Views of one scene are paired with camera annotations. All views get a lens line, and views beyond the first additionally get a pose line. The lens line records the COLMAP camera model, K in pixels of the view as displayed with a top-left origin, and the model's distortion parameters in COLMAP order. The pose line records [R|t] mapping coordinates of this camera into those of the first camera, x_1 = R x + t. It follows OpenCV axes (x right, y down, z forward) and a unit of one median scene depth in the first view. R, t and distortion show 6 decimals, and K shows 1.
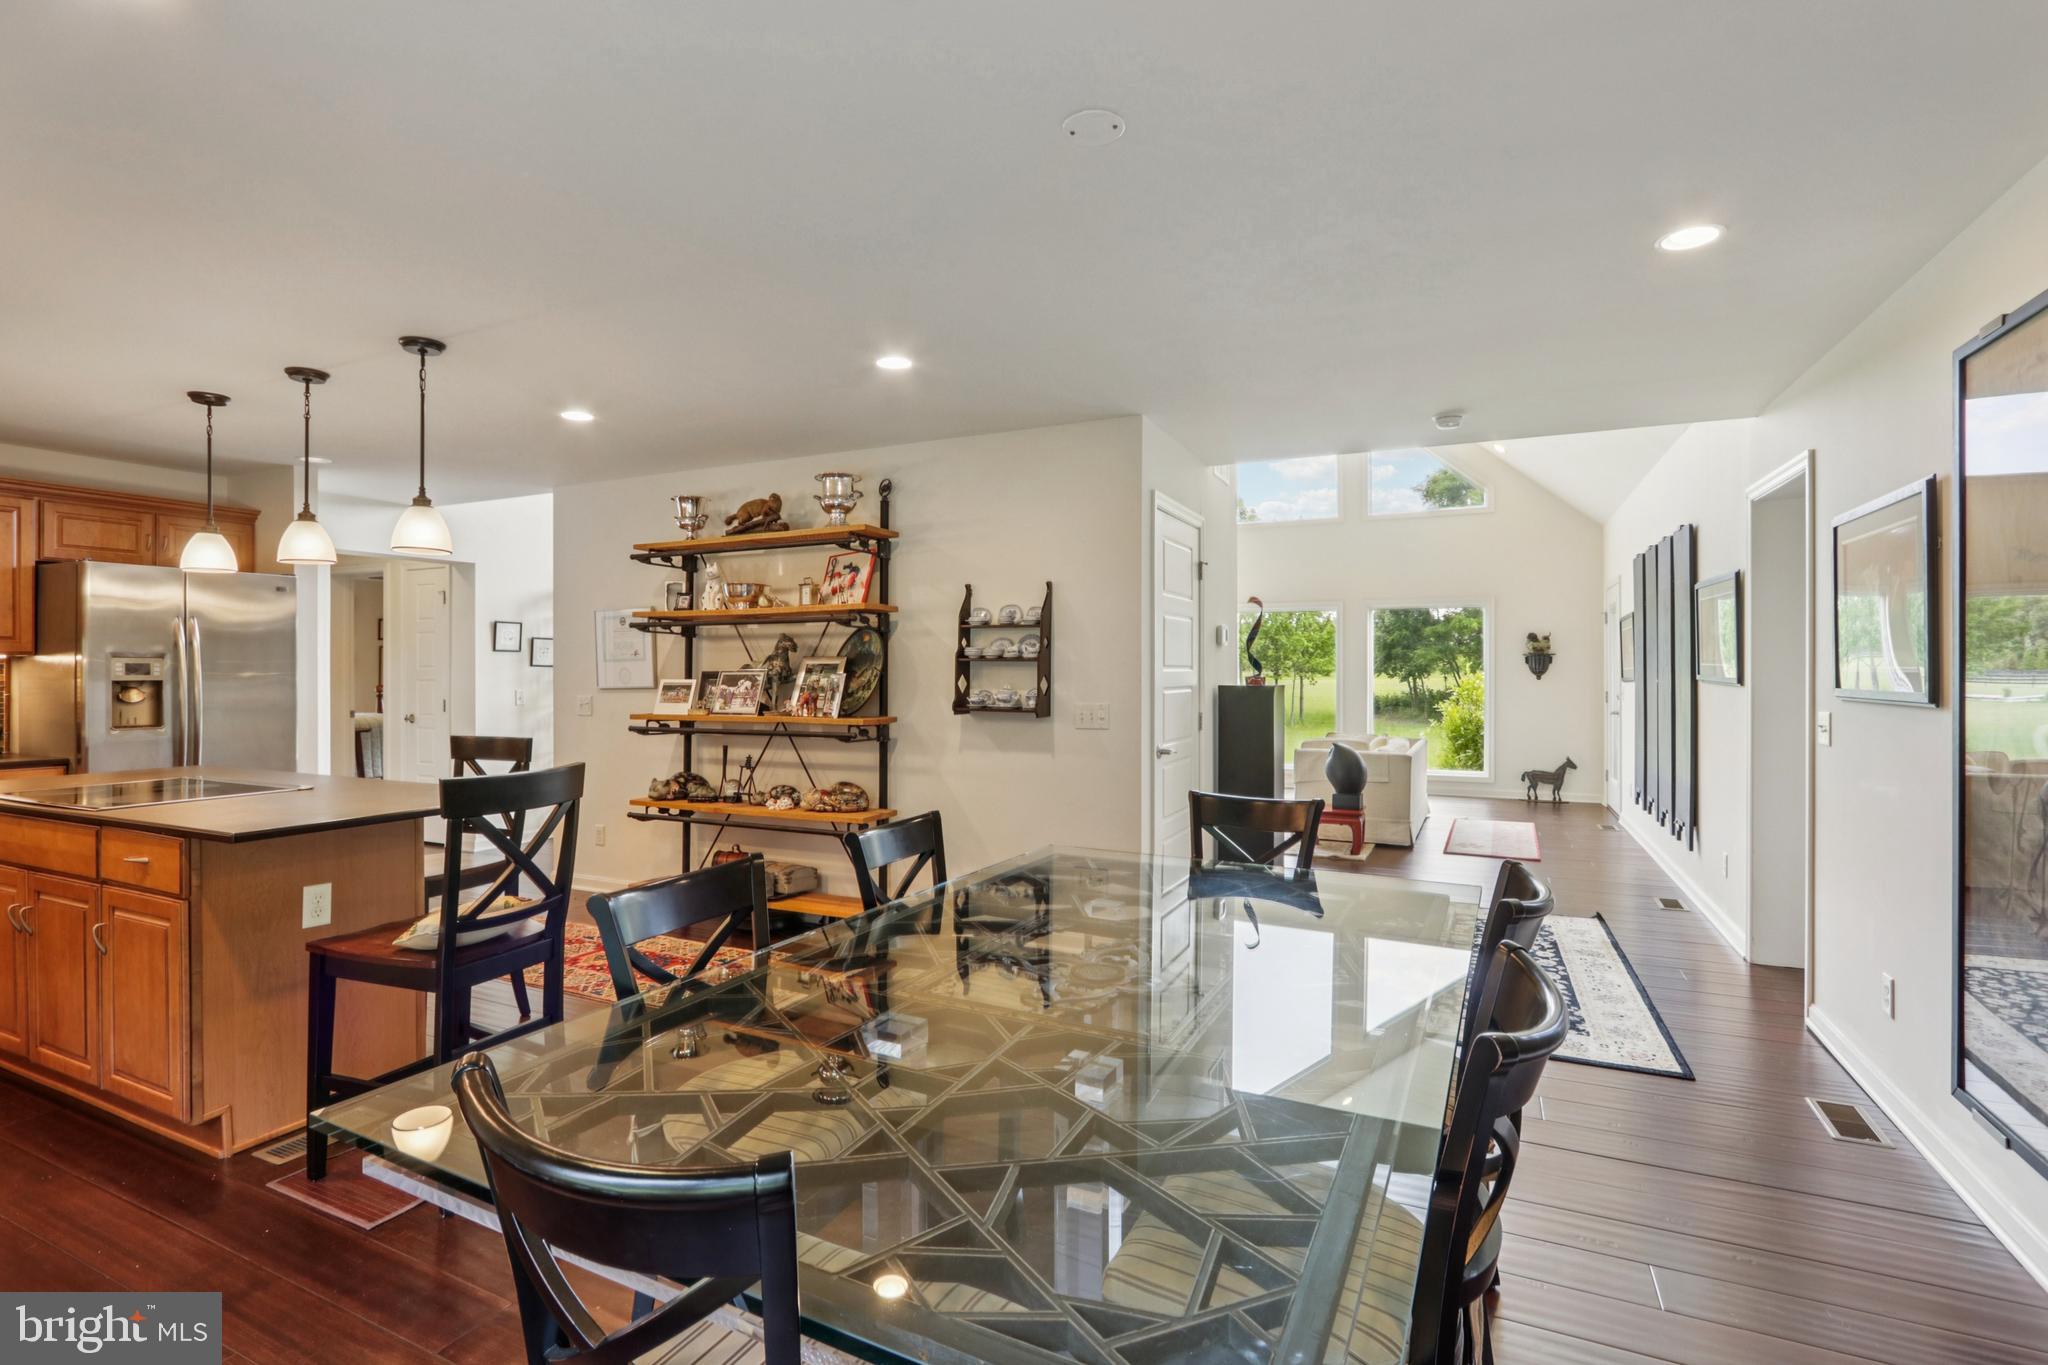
lens RADIAL K [[952.9, 0, 1028.4], [0, 952.9, 673.1], [0, 0, 1]] dist [-0.010811, -0.001210]
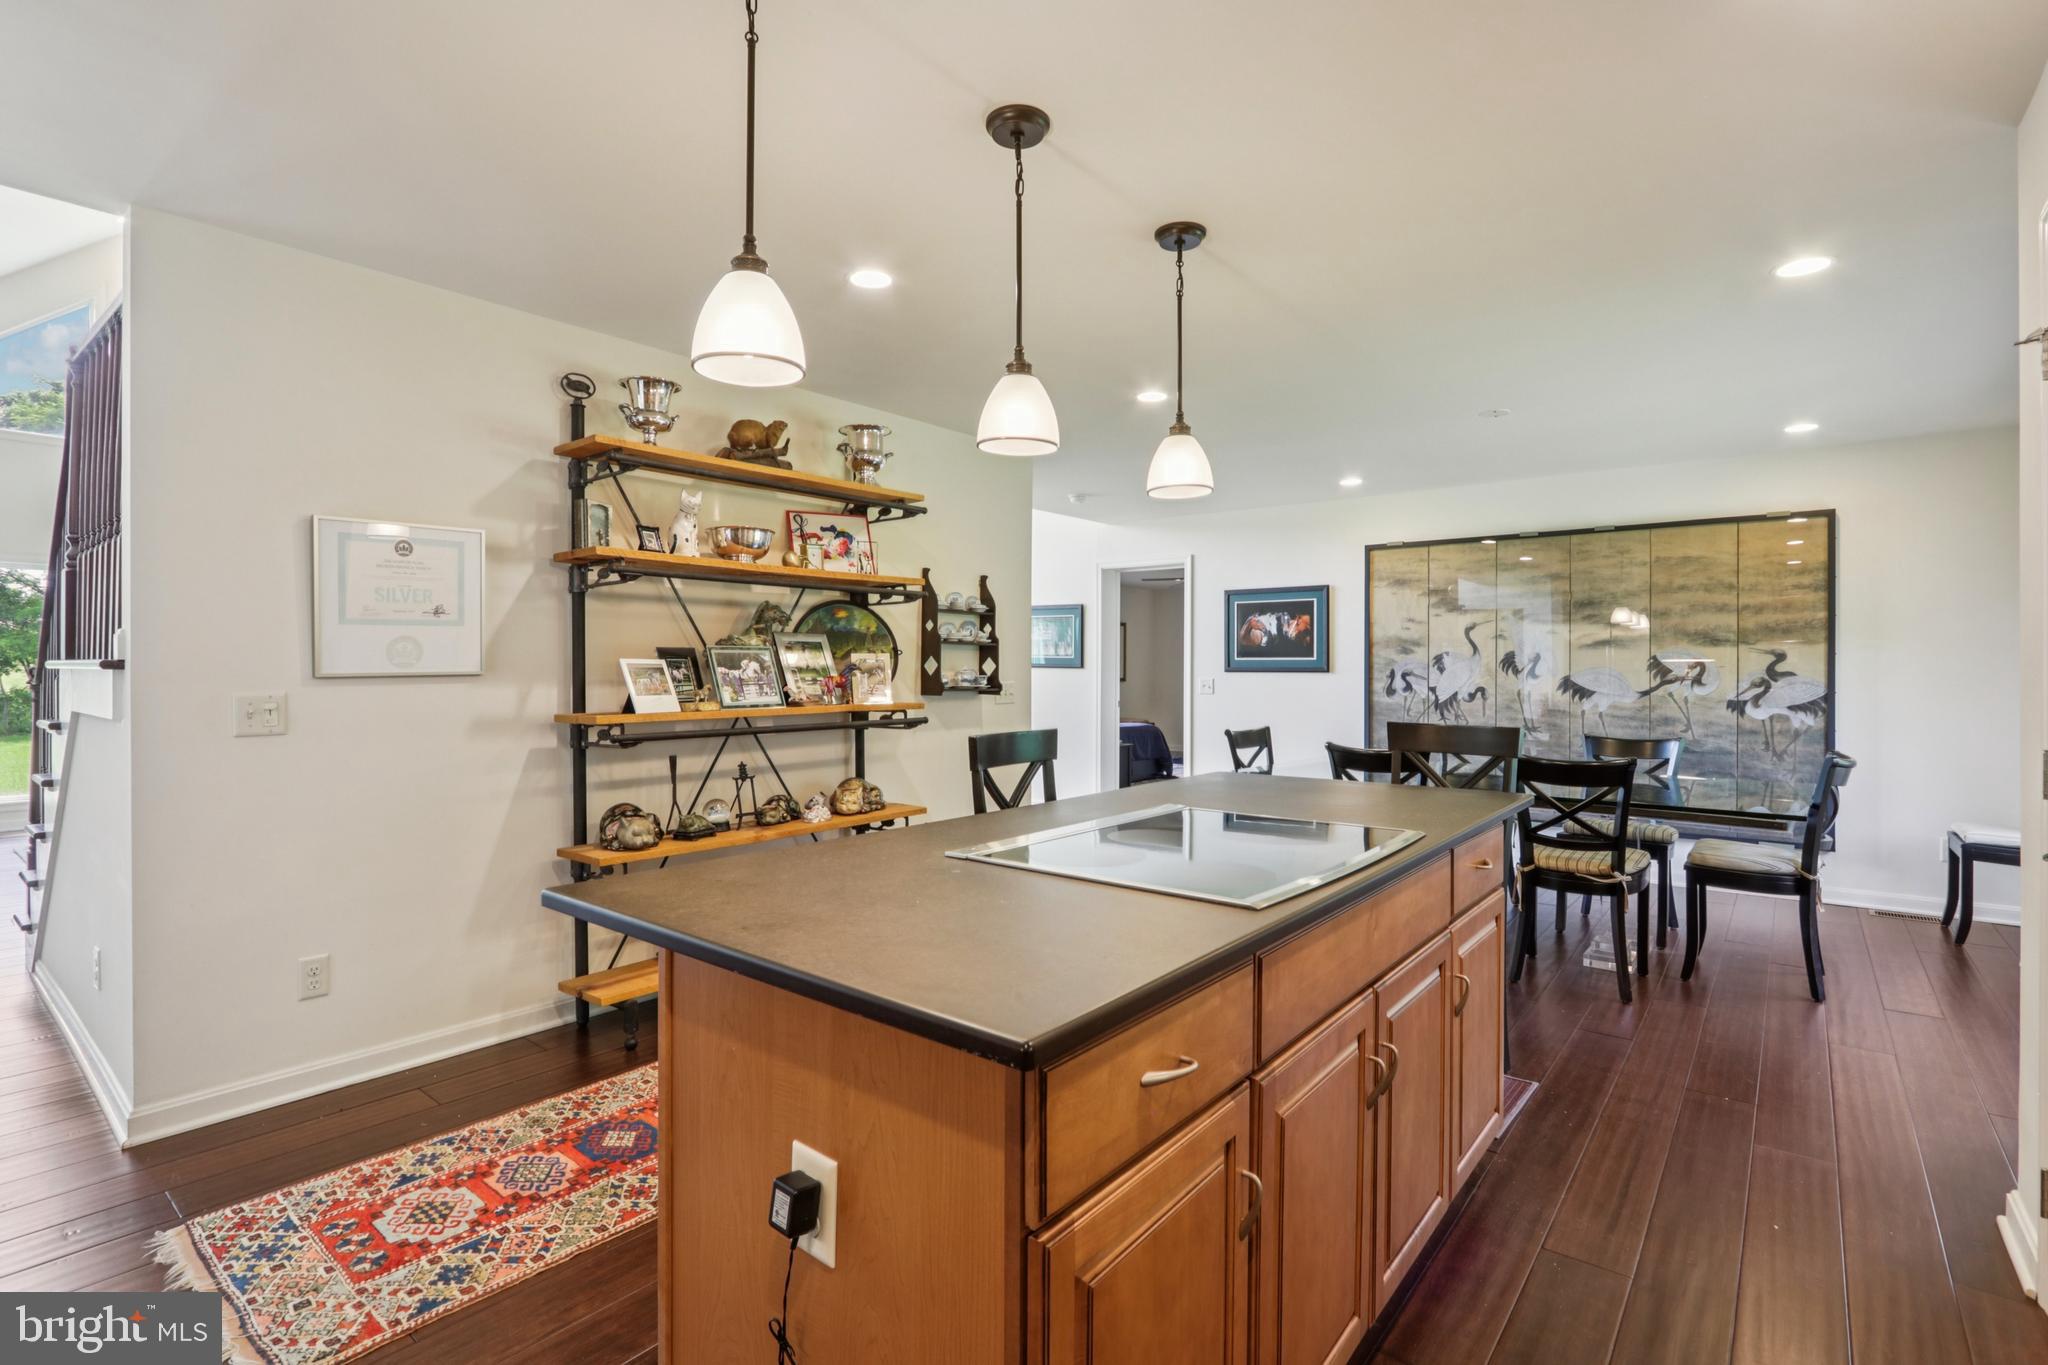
lens RADIAL K [[952.9, 0, 1022.8], [0, 952.9, 670.2], [0, 0, 1]] dist [-0.010811, -0.001210]
pose [[0.244129, -0.002120, 0.969740, -0.964268], [-0.001713, 0.999995, 0.002617, 0.012584], [-0.969741, -0.002301, 0.244125, 0.612526]]
